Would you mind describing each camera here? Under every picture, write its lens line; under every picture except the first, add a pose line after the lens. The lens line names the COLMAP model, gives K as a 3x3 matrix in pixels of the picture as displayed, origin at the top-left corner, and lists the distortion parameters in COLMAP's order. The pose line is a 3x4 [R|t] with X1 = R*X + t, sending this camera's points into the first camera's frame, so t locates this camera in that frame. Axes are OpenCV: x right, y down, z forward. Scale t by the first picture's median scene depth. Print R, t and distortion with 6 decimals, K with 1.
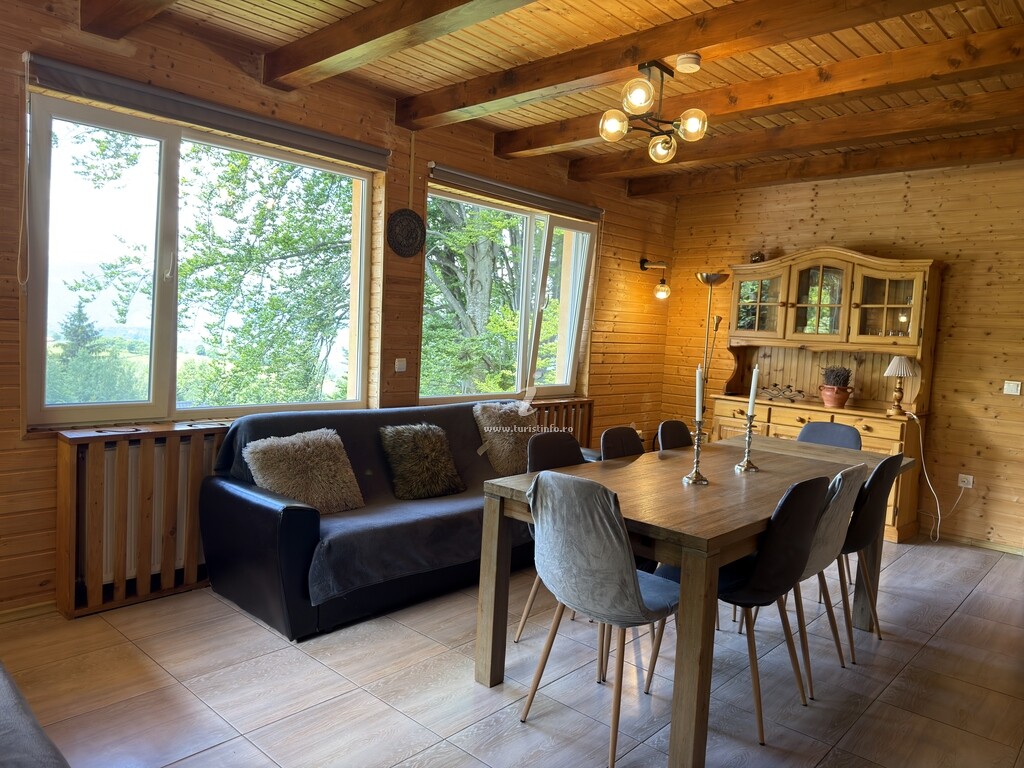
lens RADIAL K [[728.0, 0, 512.0], [0, 728.0, 384.0], [0, 0, 1]] dist [0.000348, -0.003123]
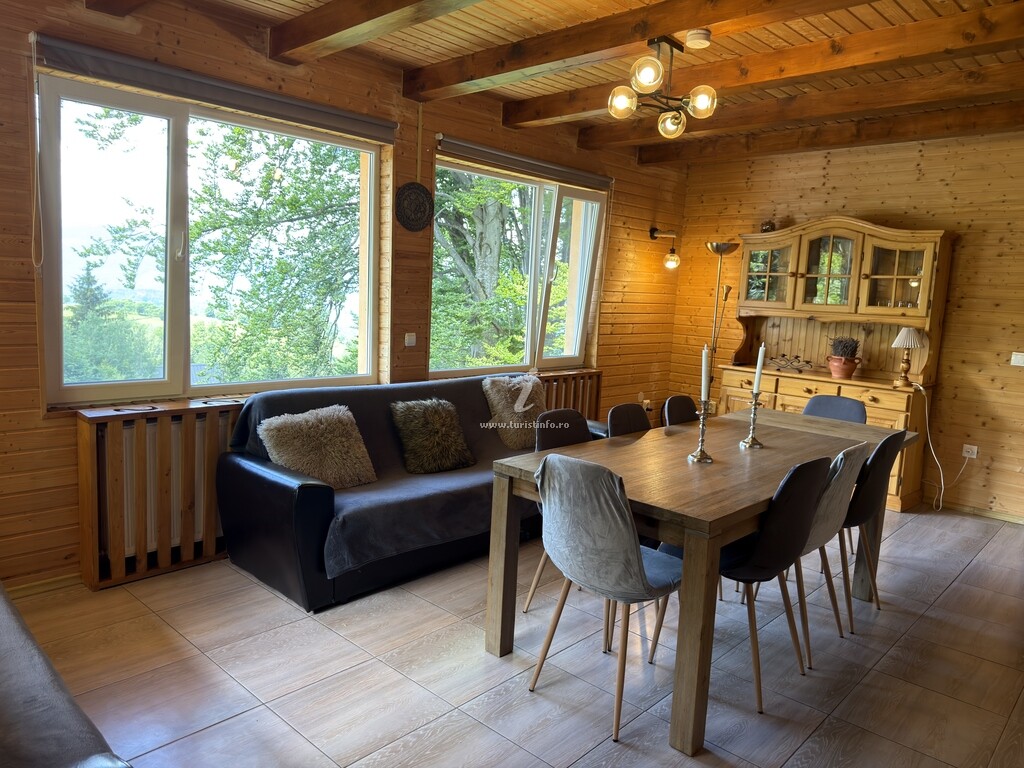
lens RADIAL K [[728.7, 0, 515.8], [0, 728.7, 386.3], [0, 0, 1]] dist [-0.000461, -0.002482]
pose [[0.999967, -0.001592, -0.008020, 0.001152], [0.002038, 0.998432, 0.055944, -0.020110], [0.007918, -0.055959, 0.998402, -0.013178]]
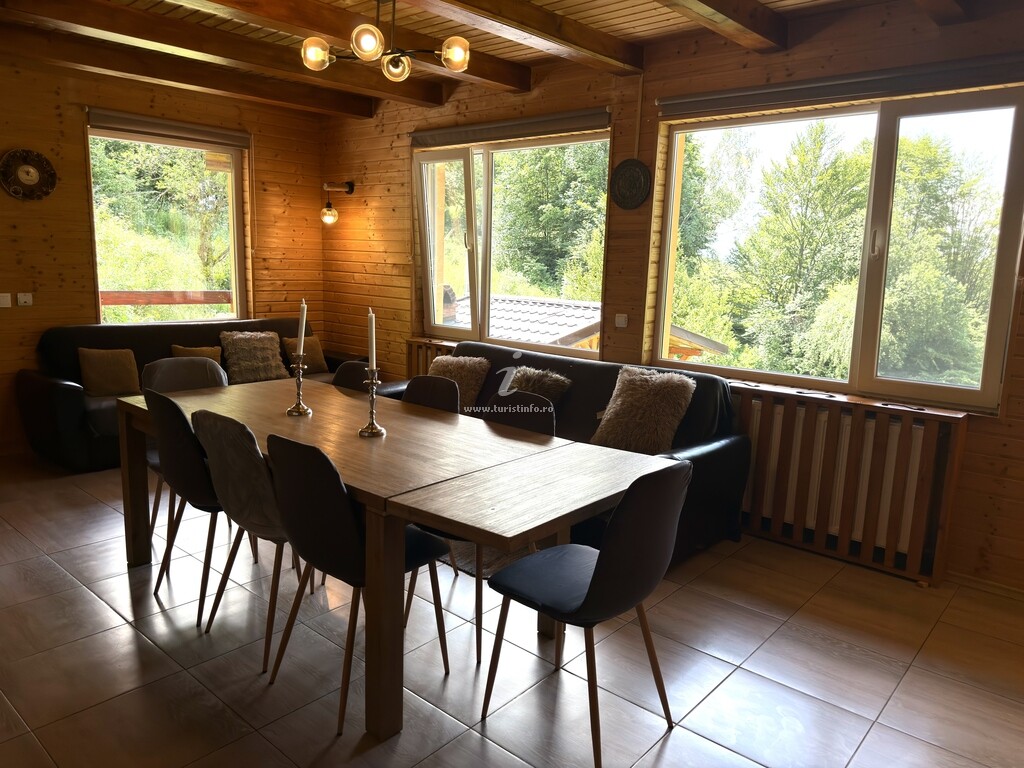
lens RADIAL K [[731.8, 0, 517.1], [0, 731.8, 385.1], [0, 0, 1]] dist [0.089178, -0.002509]
pose [[0.028164, 0.120071, -0.992366, 0.981020], [-0.111619, 0.986929, 0.116246, -0.045607], [0.993352, 0.107493, 0.041198, 0.947428]]
